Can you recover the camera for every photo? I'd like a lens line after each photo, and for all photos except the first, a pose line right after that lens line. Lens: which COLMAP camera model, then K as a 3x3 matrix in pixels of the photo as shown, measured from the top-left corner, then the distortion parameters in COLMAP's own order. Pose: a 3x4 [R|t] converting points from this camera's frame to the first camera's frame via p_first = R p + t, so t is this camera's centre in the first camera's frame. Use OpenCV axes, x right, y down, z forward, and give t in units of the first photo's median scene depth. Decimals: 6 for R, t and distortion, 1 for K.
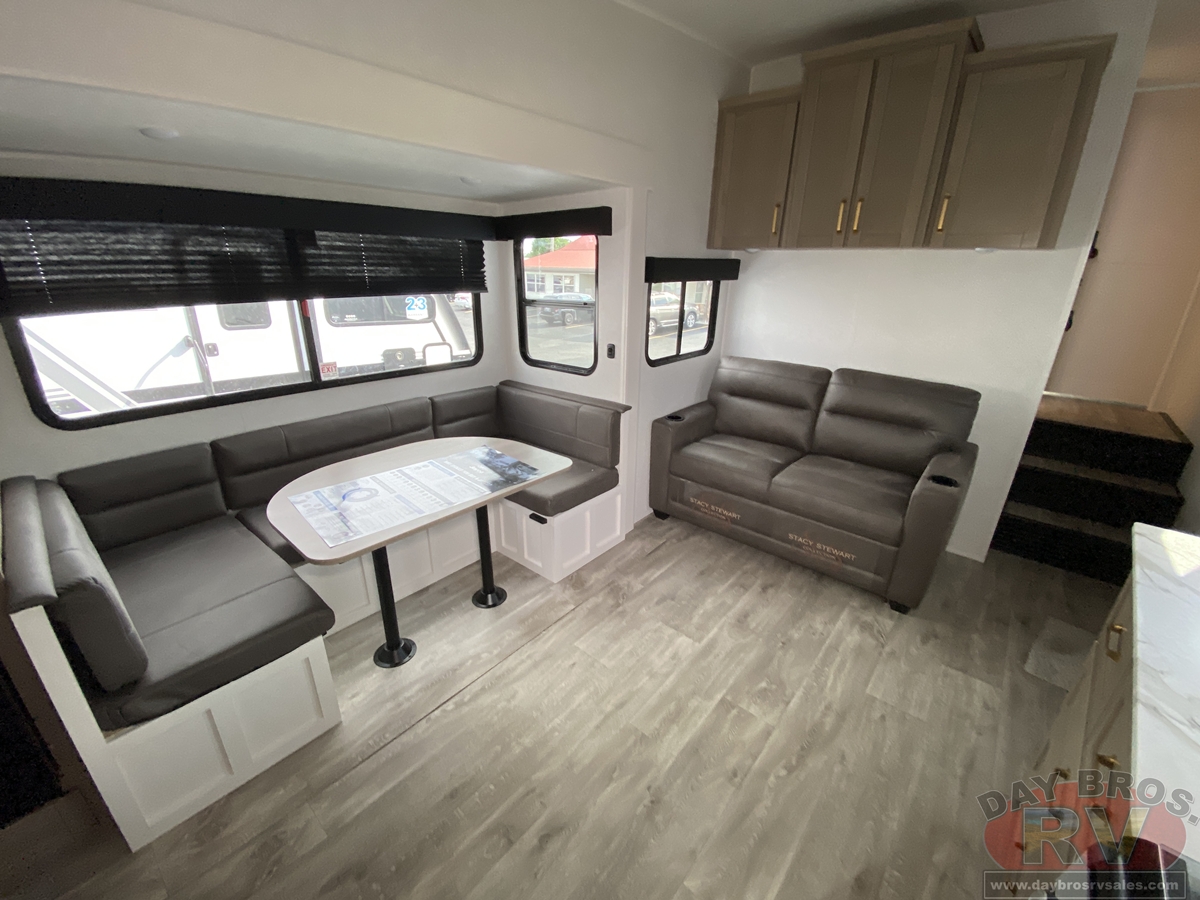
lens RADIAL K [[483.7, 0, 593.0], [0, 483.7, 456.1], [0, 0, 1]] dist [0.030201, -0.025676]
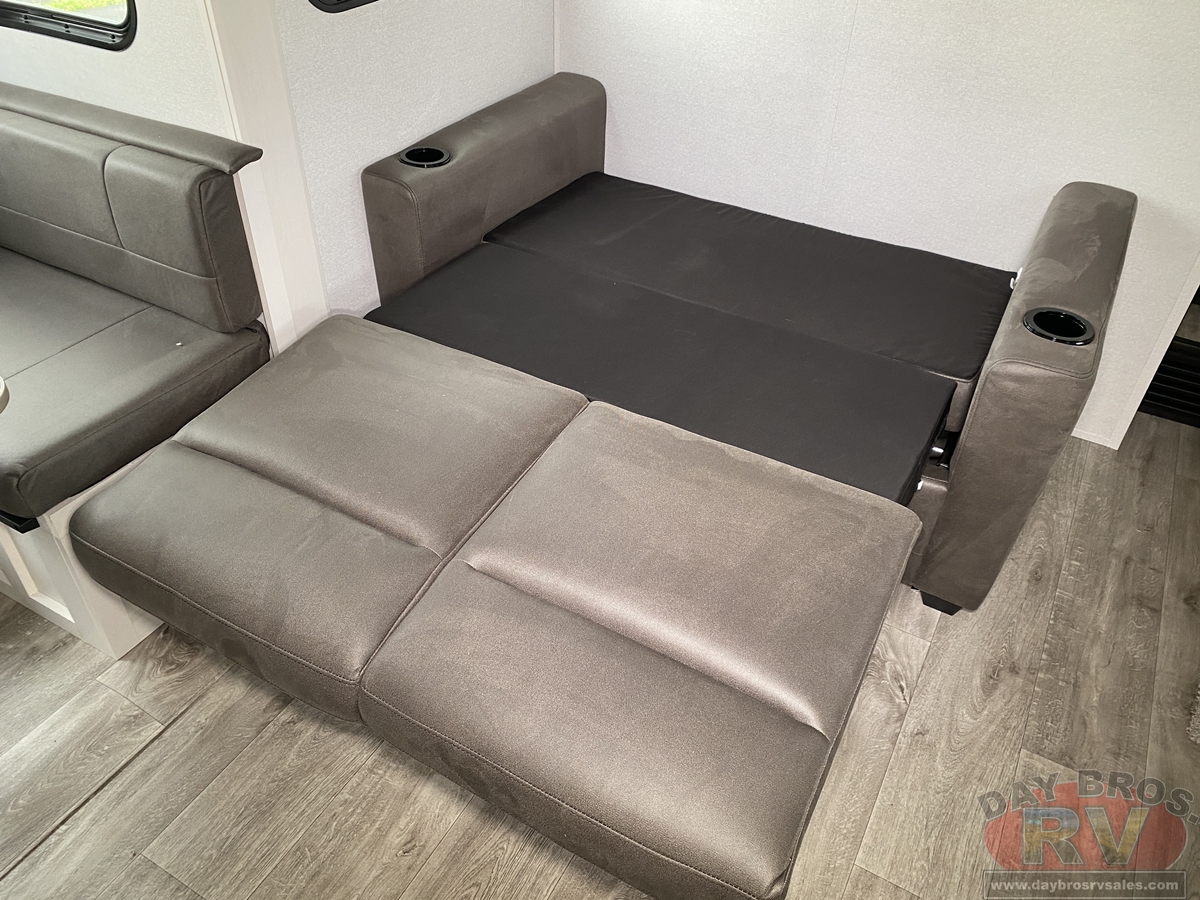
lens RADIAL K [[922.7, 0, 597.1], [0, 922.7, 440.2], [0, 0, 1]] dist [0.014688, -0.004590]
pose [[0.979801, -0.113502, 0.164642, 0.194483], [0.059935, 0.952143, 0.299718, -0.096610], [-0.190782, -0.283796, 0.939714, 0.305572]]
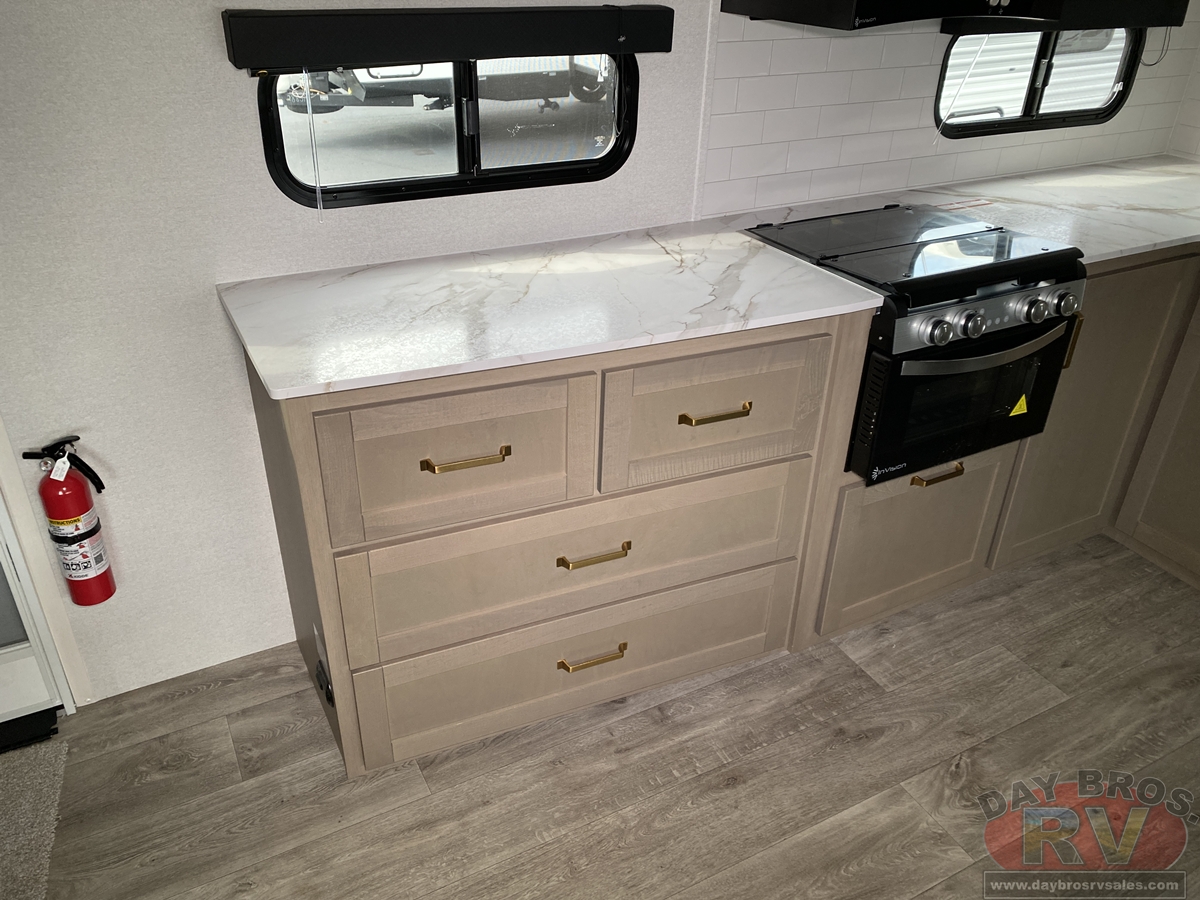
lens RADIAL K [[923.8, 0, 591.3], [0, 923.8, 446.2], [0, 0, 1]] dist [0.026231, -0.009285]
pose [[-0.933044, -0.209456, 0.292501, 0.235477], [0.095981, 0.638645, 0.763492, -0.330090], [-0.346723, 0.740446, -0.575780, 0.824288]]
